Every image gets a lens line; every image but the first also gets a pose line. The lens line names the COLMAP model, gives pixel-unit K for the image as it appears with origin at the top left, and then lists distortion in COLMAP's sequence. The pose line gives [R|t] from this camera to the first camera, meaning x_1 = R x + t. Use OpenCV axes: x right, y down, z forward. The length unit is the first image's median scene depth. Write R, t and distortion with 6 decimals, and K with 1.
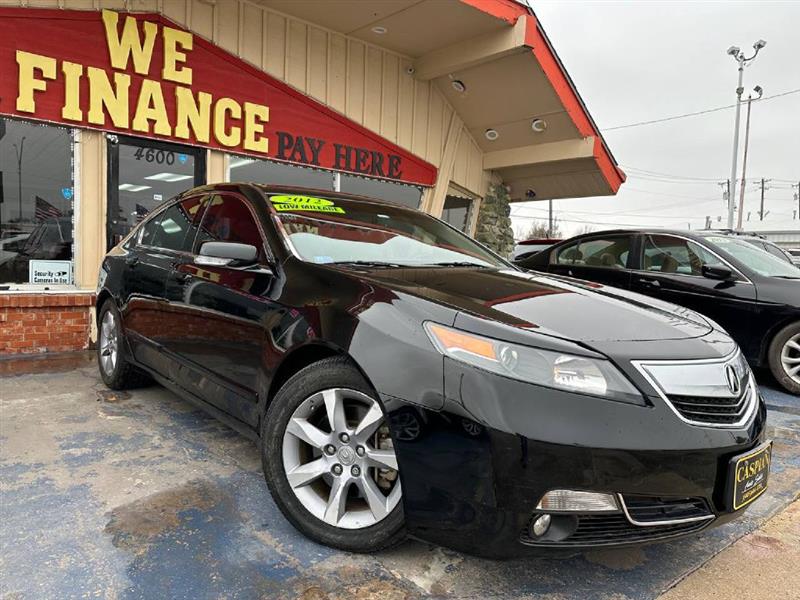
lens RADIAL K [[577.6, 0, 395.6], [0, 577.6, 295.8], [0, 0, 1]] dist [0.031947, -0.056832]
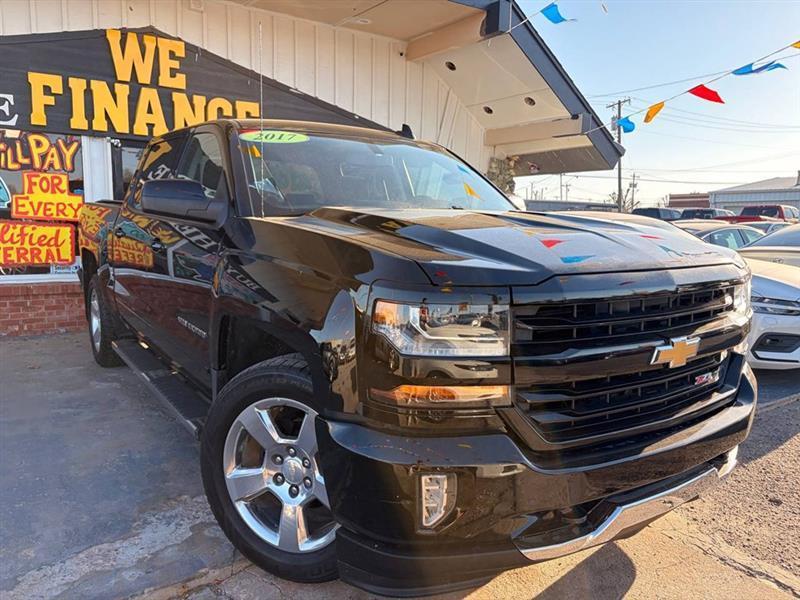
lens RADIAL K [[620.1, 0, 400.2], [0, 620.1, 292.8], [0, 0, 1]] dist [0.032962, -0.040093]
pose [[0.994807, -0.012000, -0.101065, 0.163280], [0.016925, 0.998704, 0.048009, -0.026185], [0.100357, -0.049470, 0.993721, -0.147814]]
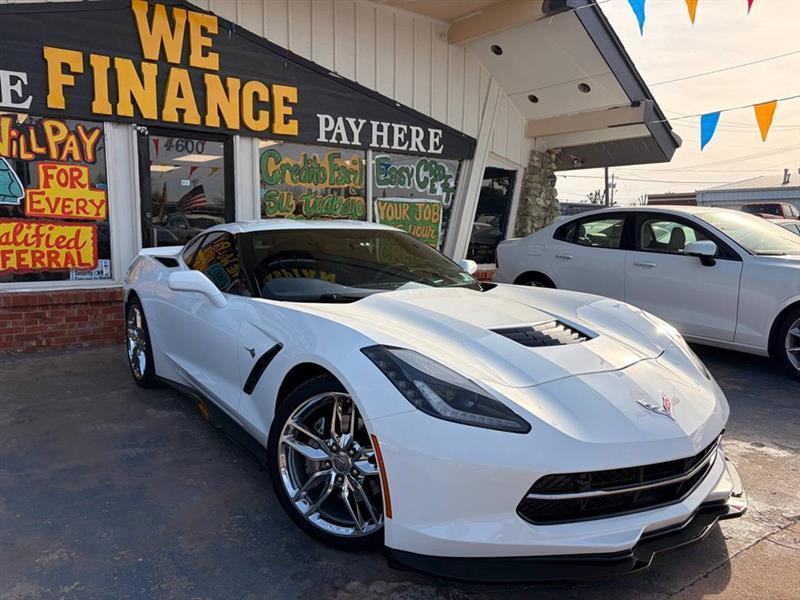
lens RADIAL K [[620.1, 0, 399.2], [0, 620.1, 296.5], [0, 0, 1]] dist [0.032962, -0.040093]
pose [[0.997591, -0.022784, -0.065524, 0.011384], [0.026178, 0.998334, 0.051428, -0.028176], [0.064243, -0.053019, 0.996525, -0.043624]]
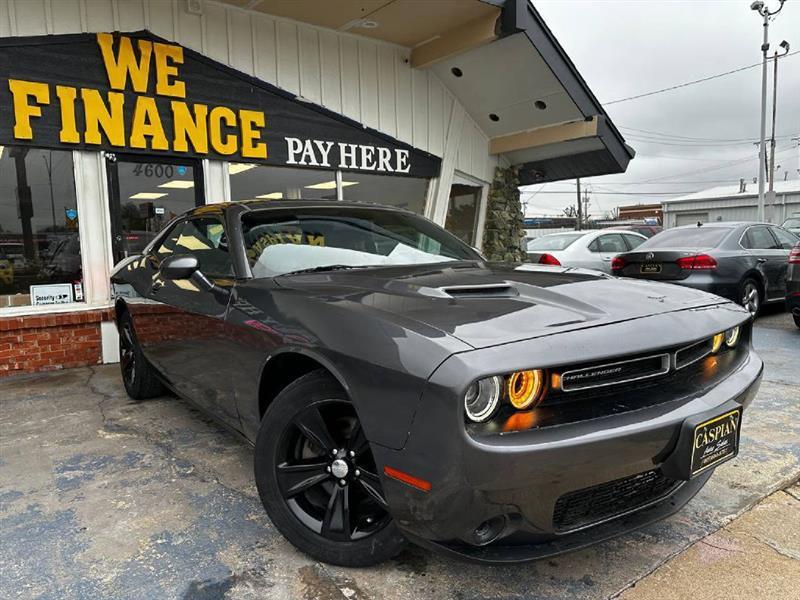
lens RADIAL K [[577.6, 0, 402.0], [0, 577.6, 296.5], [0, 0, 1]] dist [0.031947, -0.056832]
pose [[0.996903, -0.060053, -0.050780, 0.055589], [0.061599, 0.997666, 0.029453, -0.021849], [0.048893, -0.032489, 0.998275, -0.005559]]
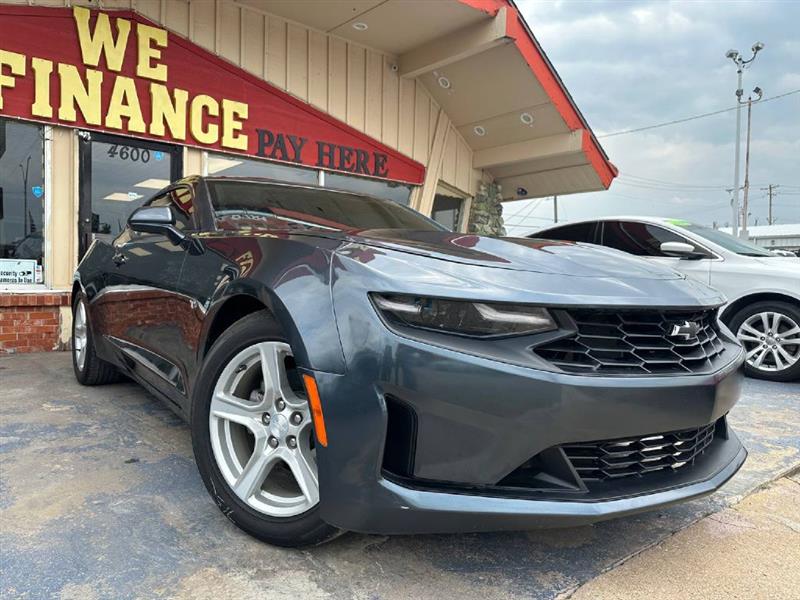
lens RADIAL K [[577.6, 0, 398.5], [0, 577.6, 290.8], [0, 0, 1]] dist [0.031947, -0.056832]
pose [[0.999763, -0.018480, -0.011514, 0.045758], [0.018078, 0.999254, -0.034133, 0.031629], [0.012136, 0.033917, 0.999351, 0.029813]]
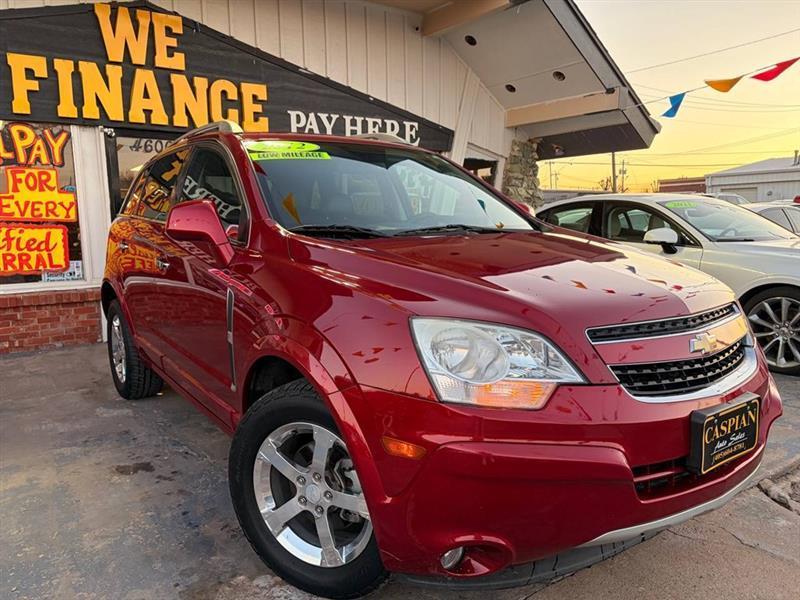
lens RADIAL K [[620.1, 0, 397.7], [0, 620.1, 295.6], [0, 0, 1]] dist [0.032962, -0.040093]
pose [[0.994940, -0.043343, -0.090641, 0.083886], [0.049120, 0.996835, 0.062500, -0.029411], [0.087646, -0.066636, 0.993920, -0.042483]]
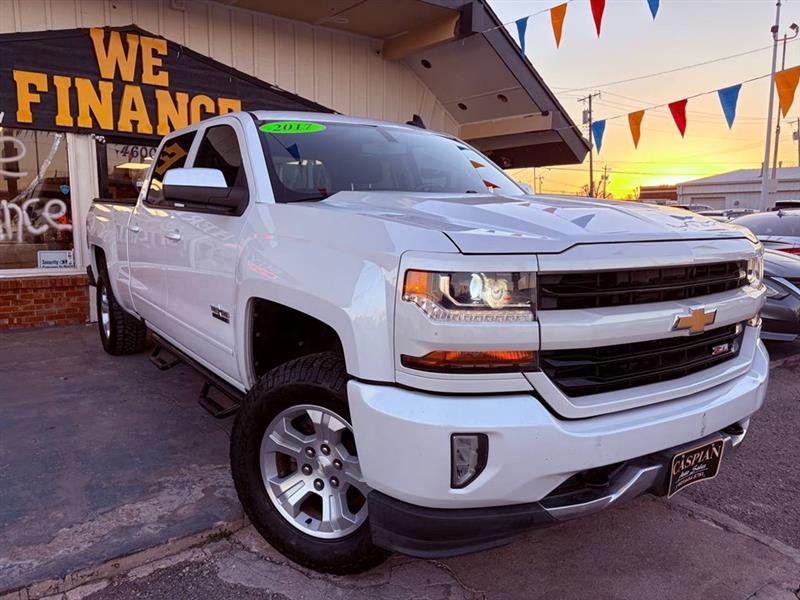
lens RADIAL K [[620.1, 0, 403.3], [0, 620.1, 294.3], [0, 0, 1]] dist [0.032962, -0.040093]
pose [[0.998033, -0.022682, -0.058437, 0.160372], [0.026318, 0.997716, 0.062218, -0.022922], [0.056892, -0.063634, 0.996350, -0.199551]]
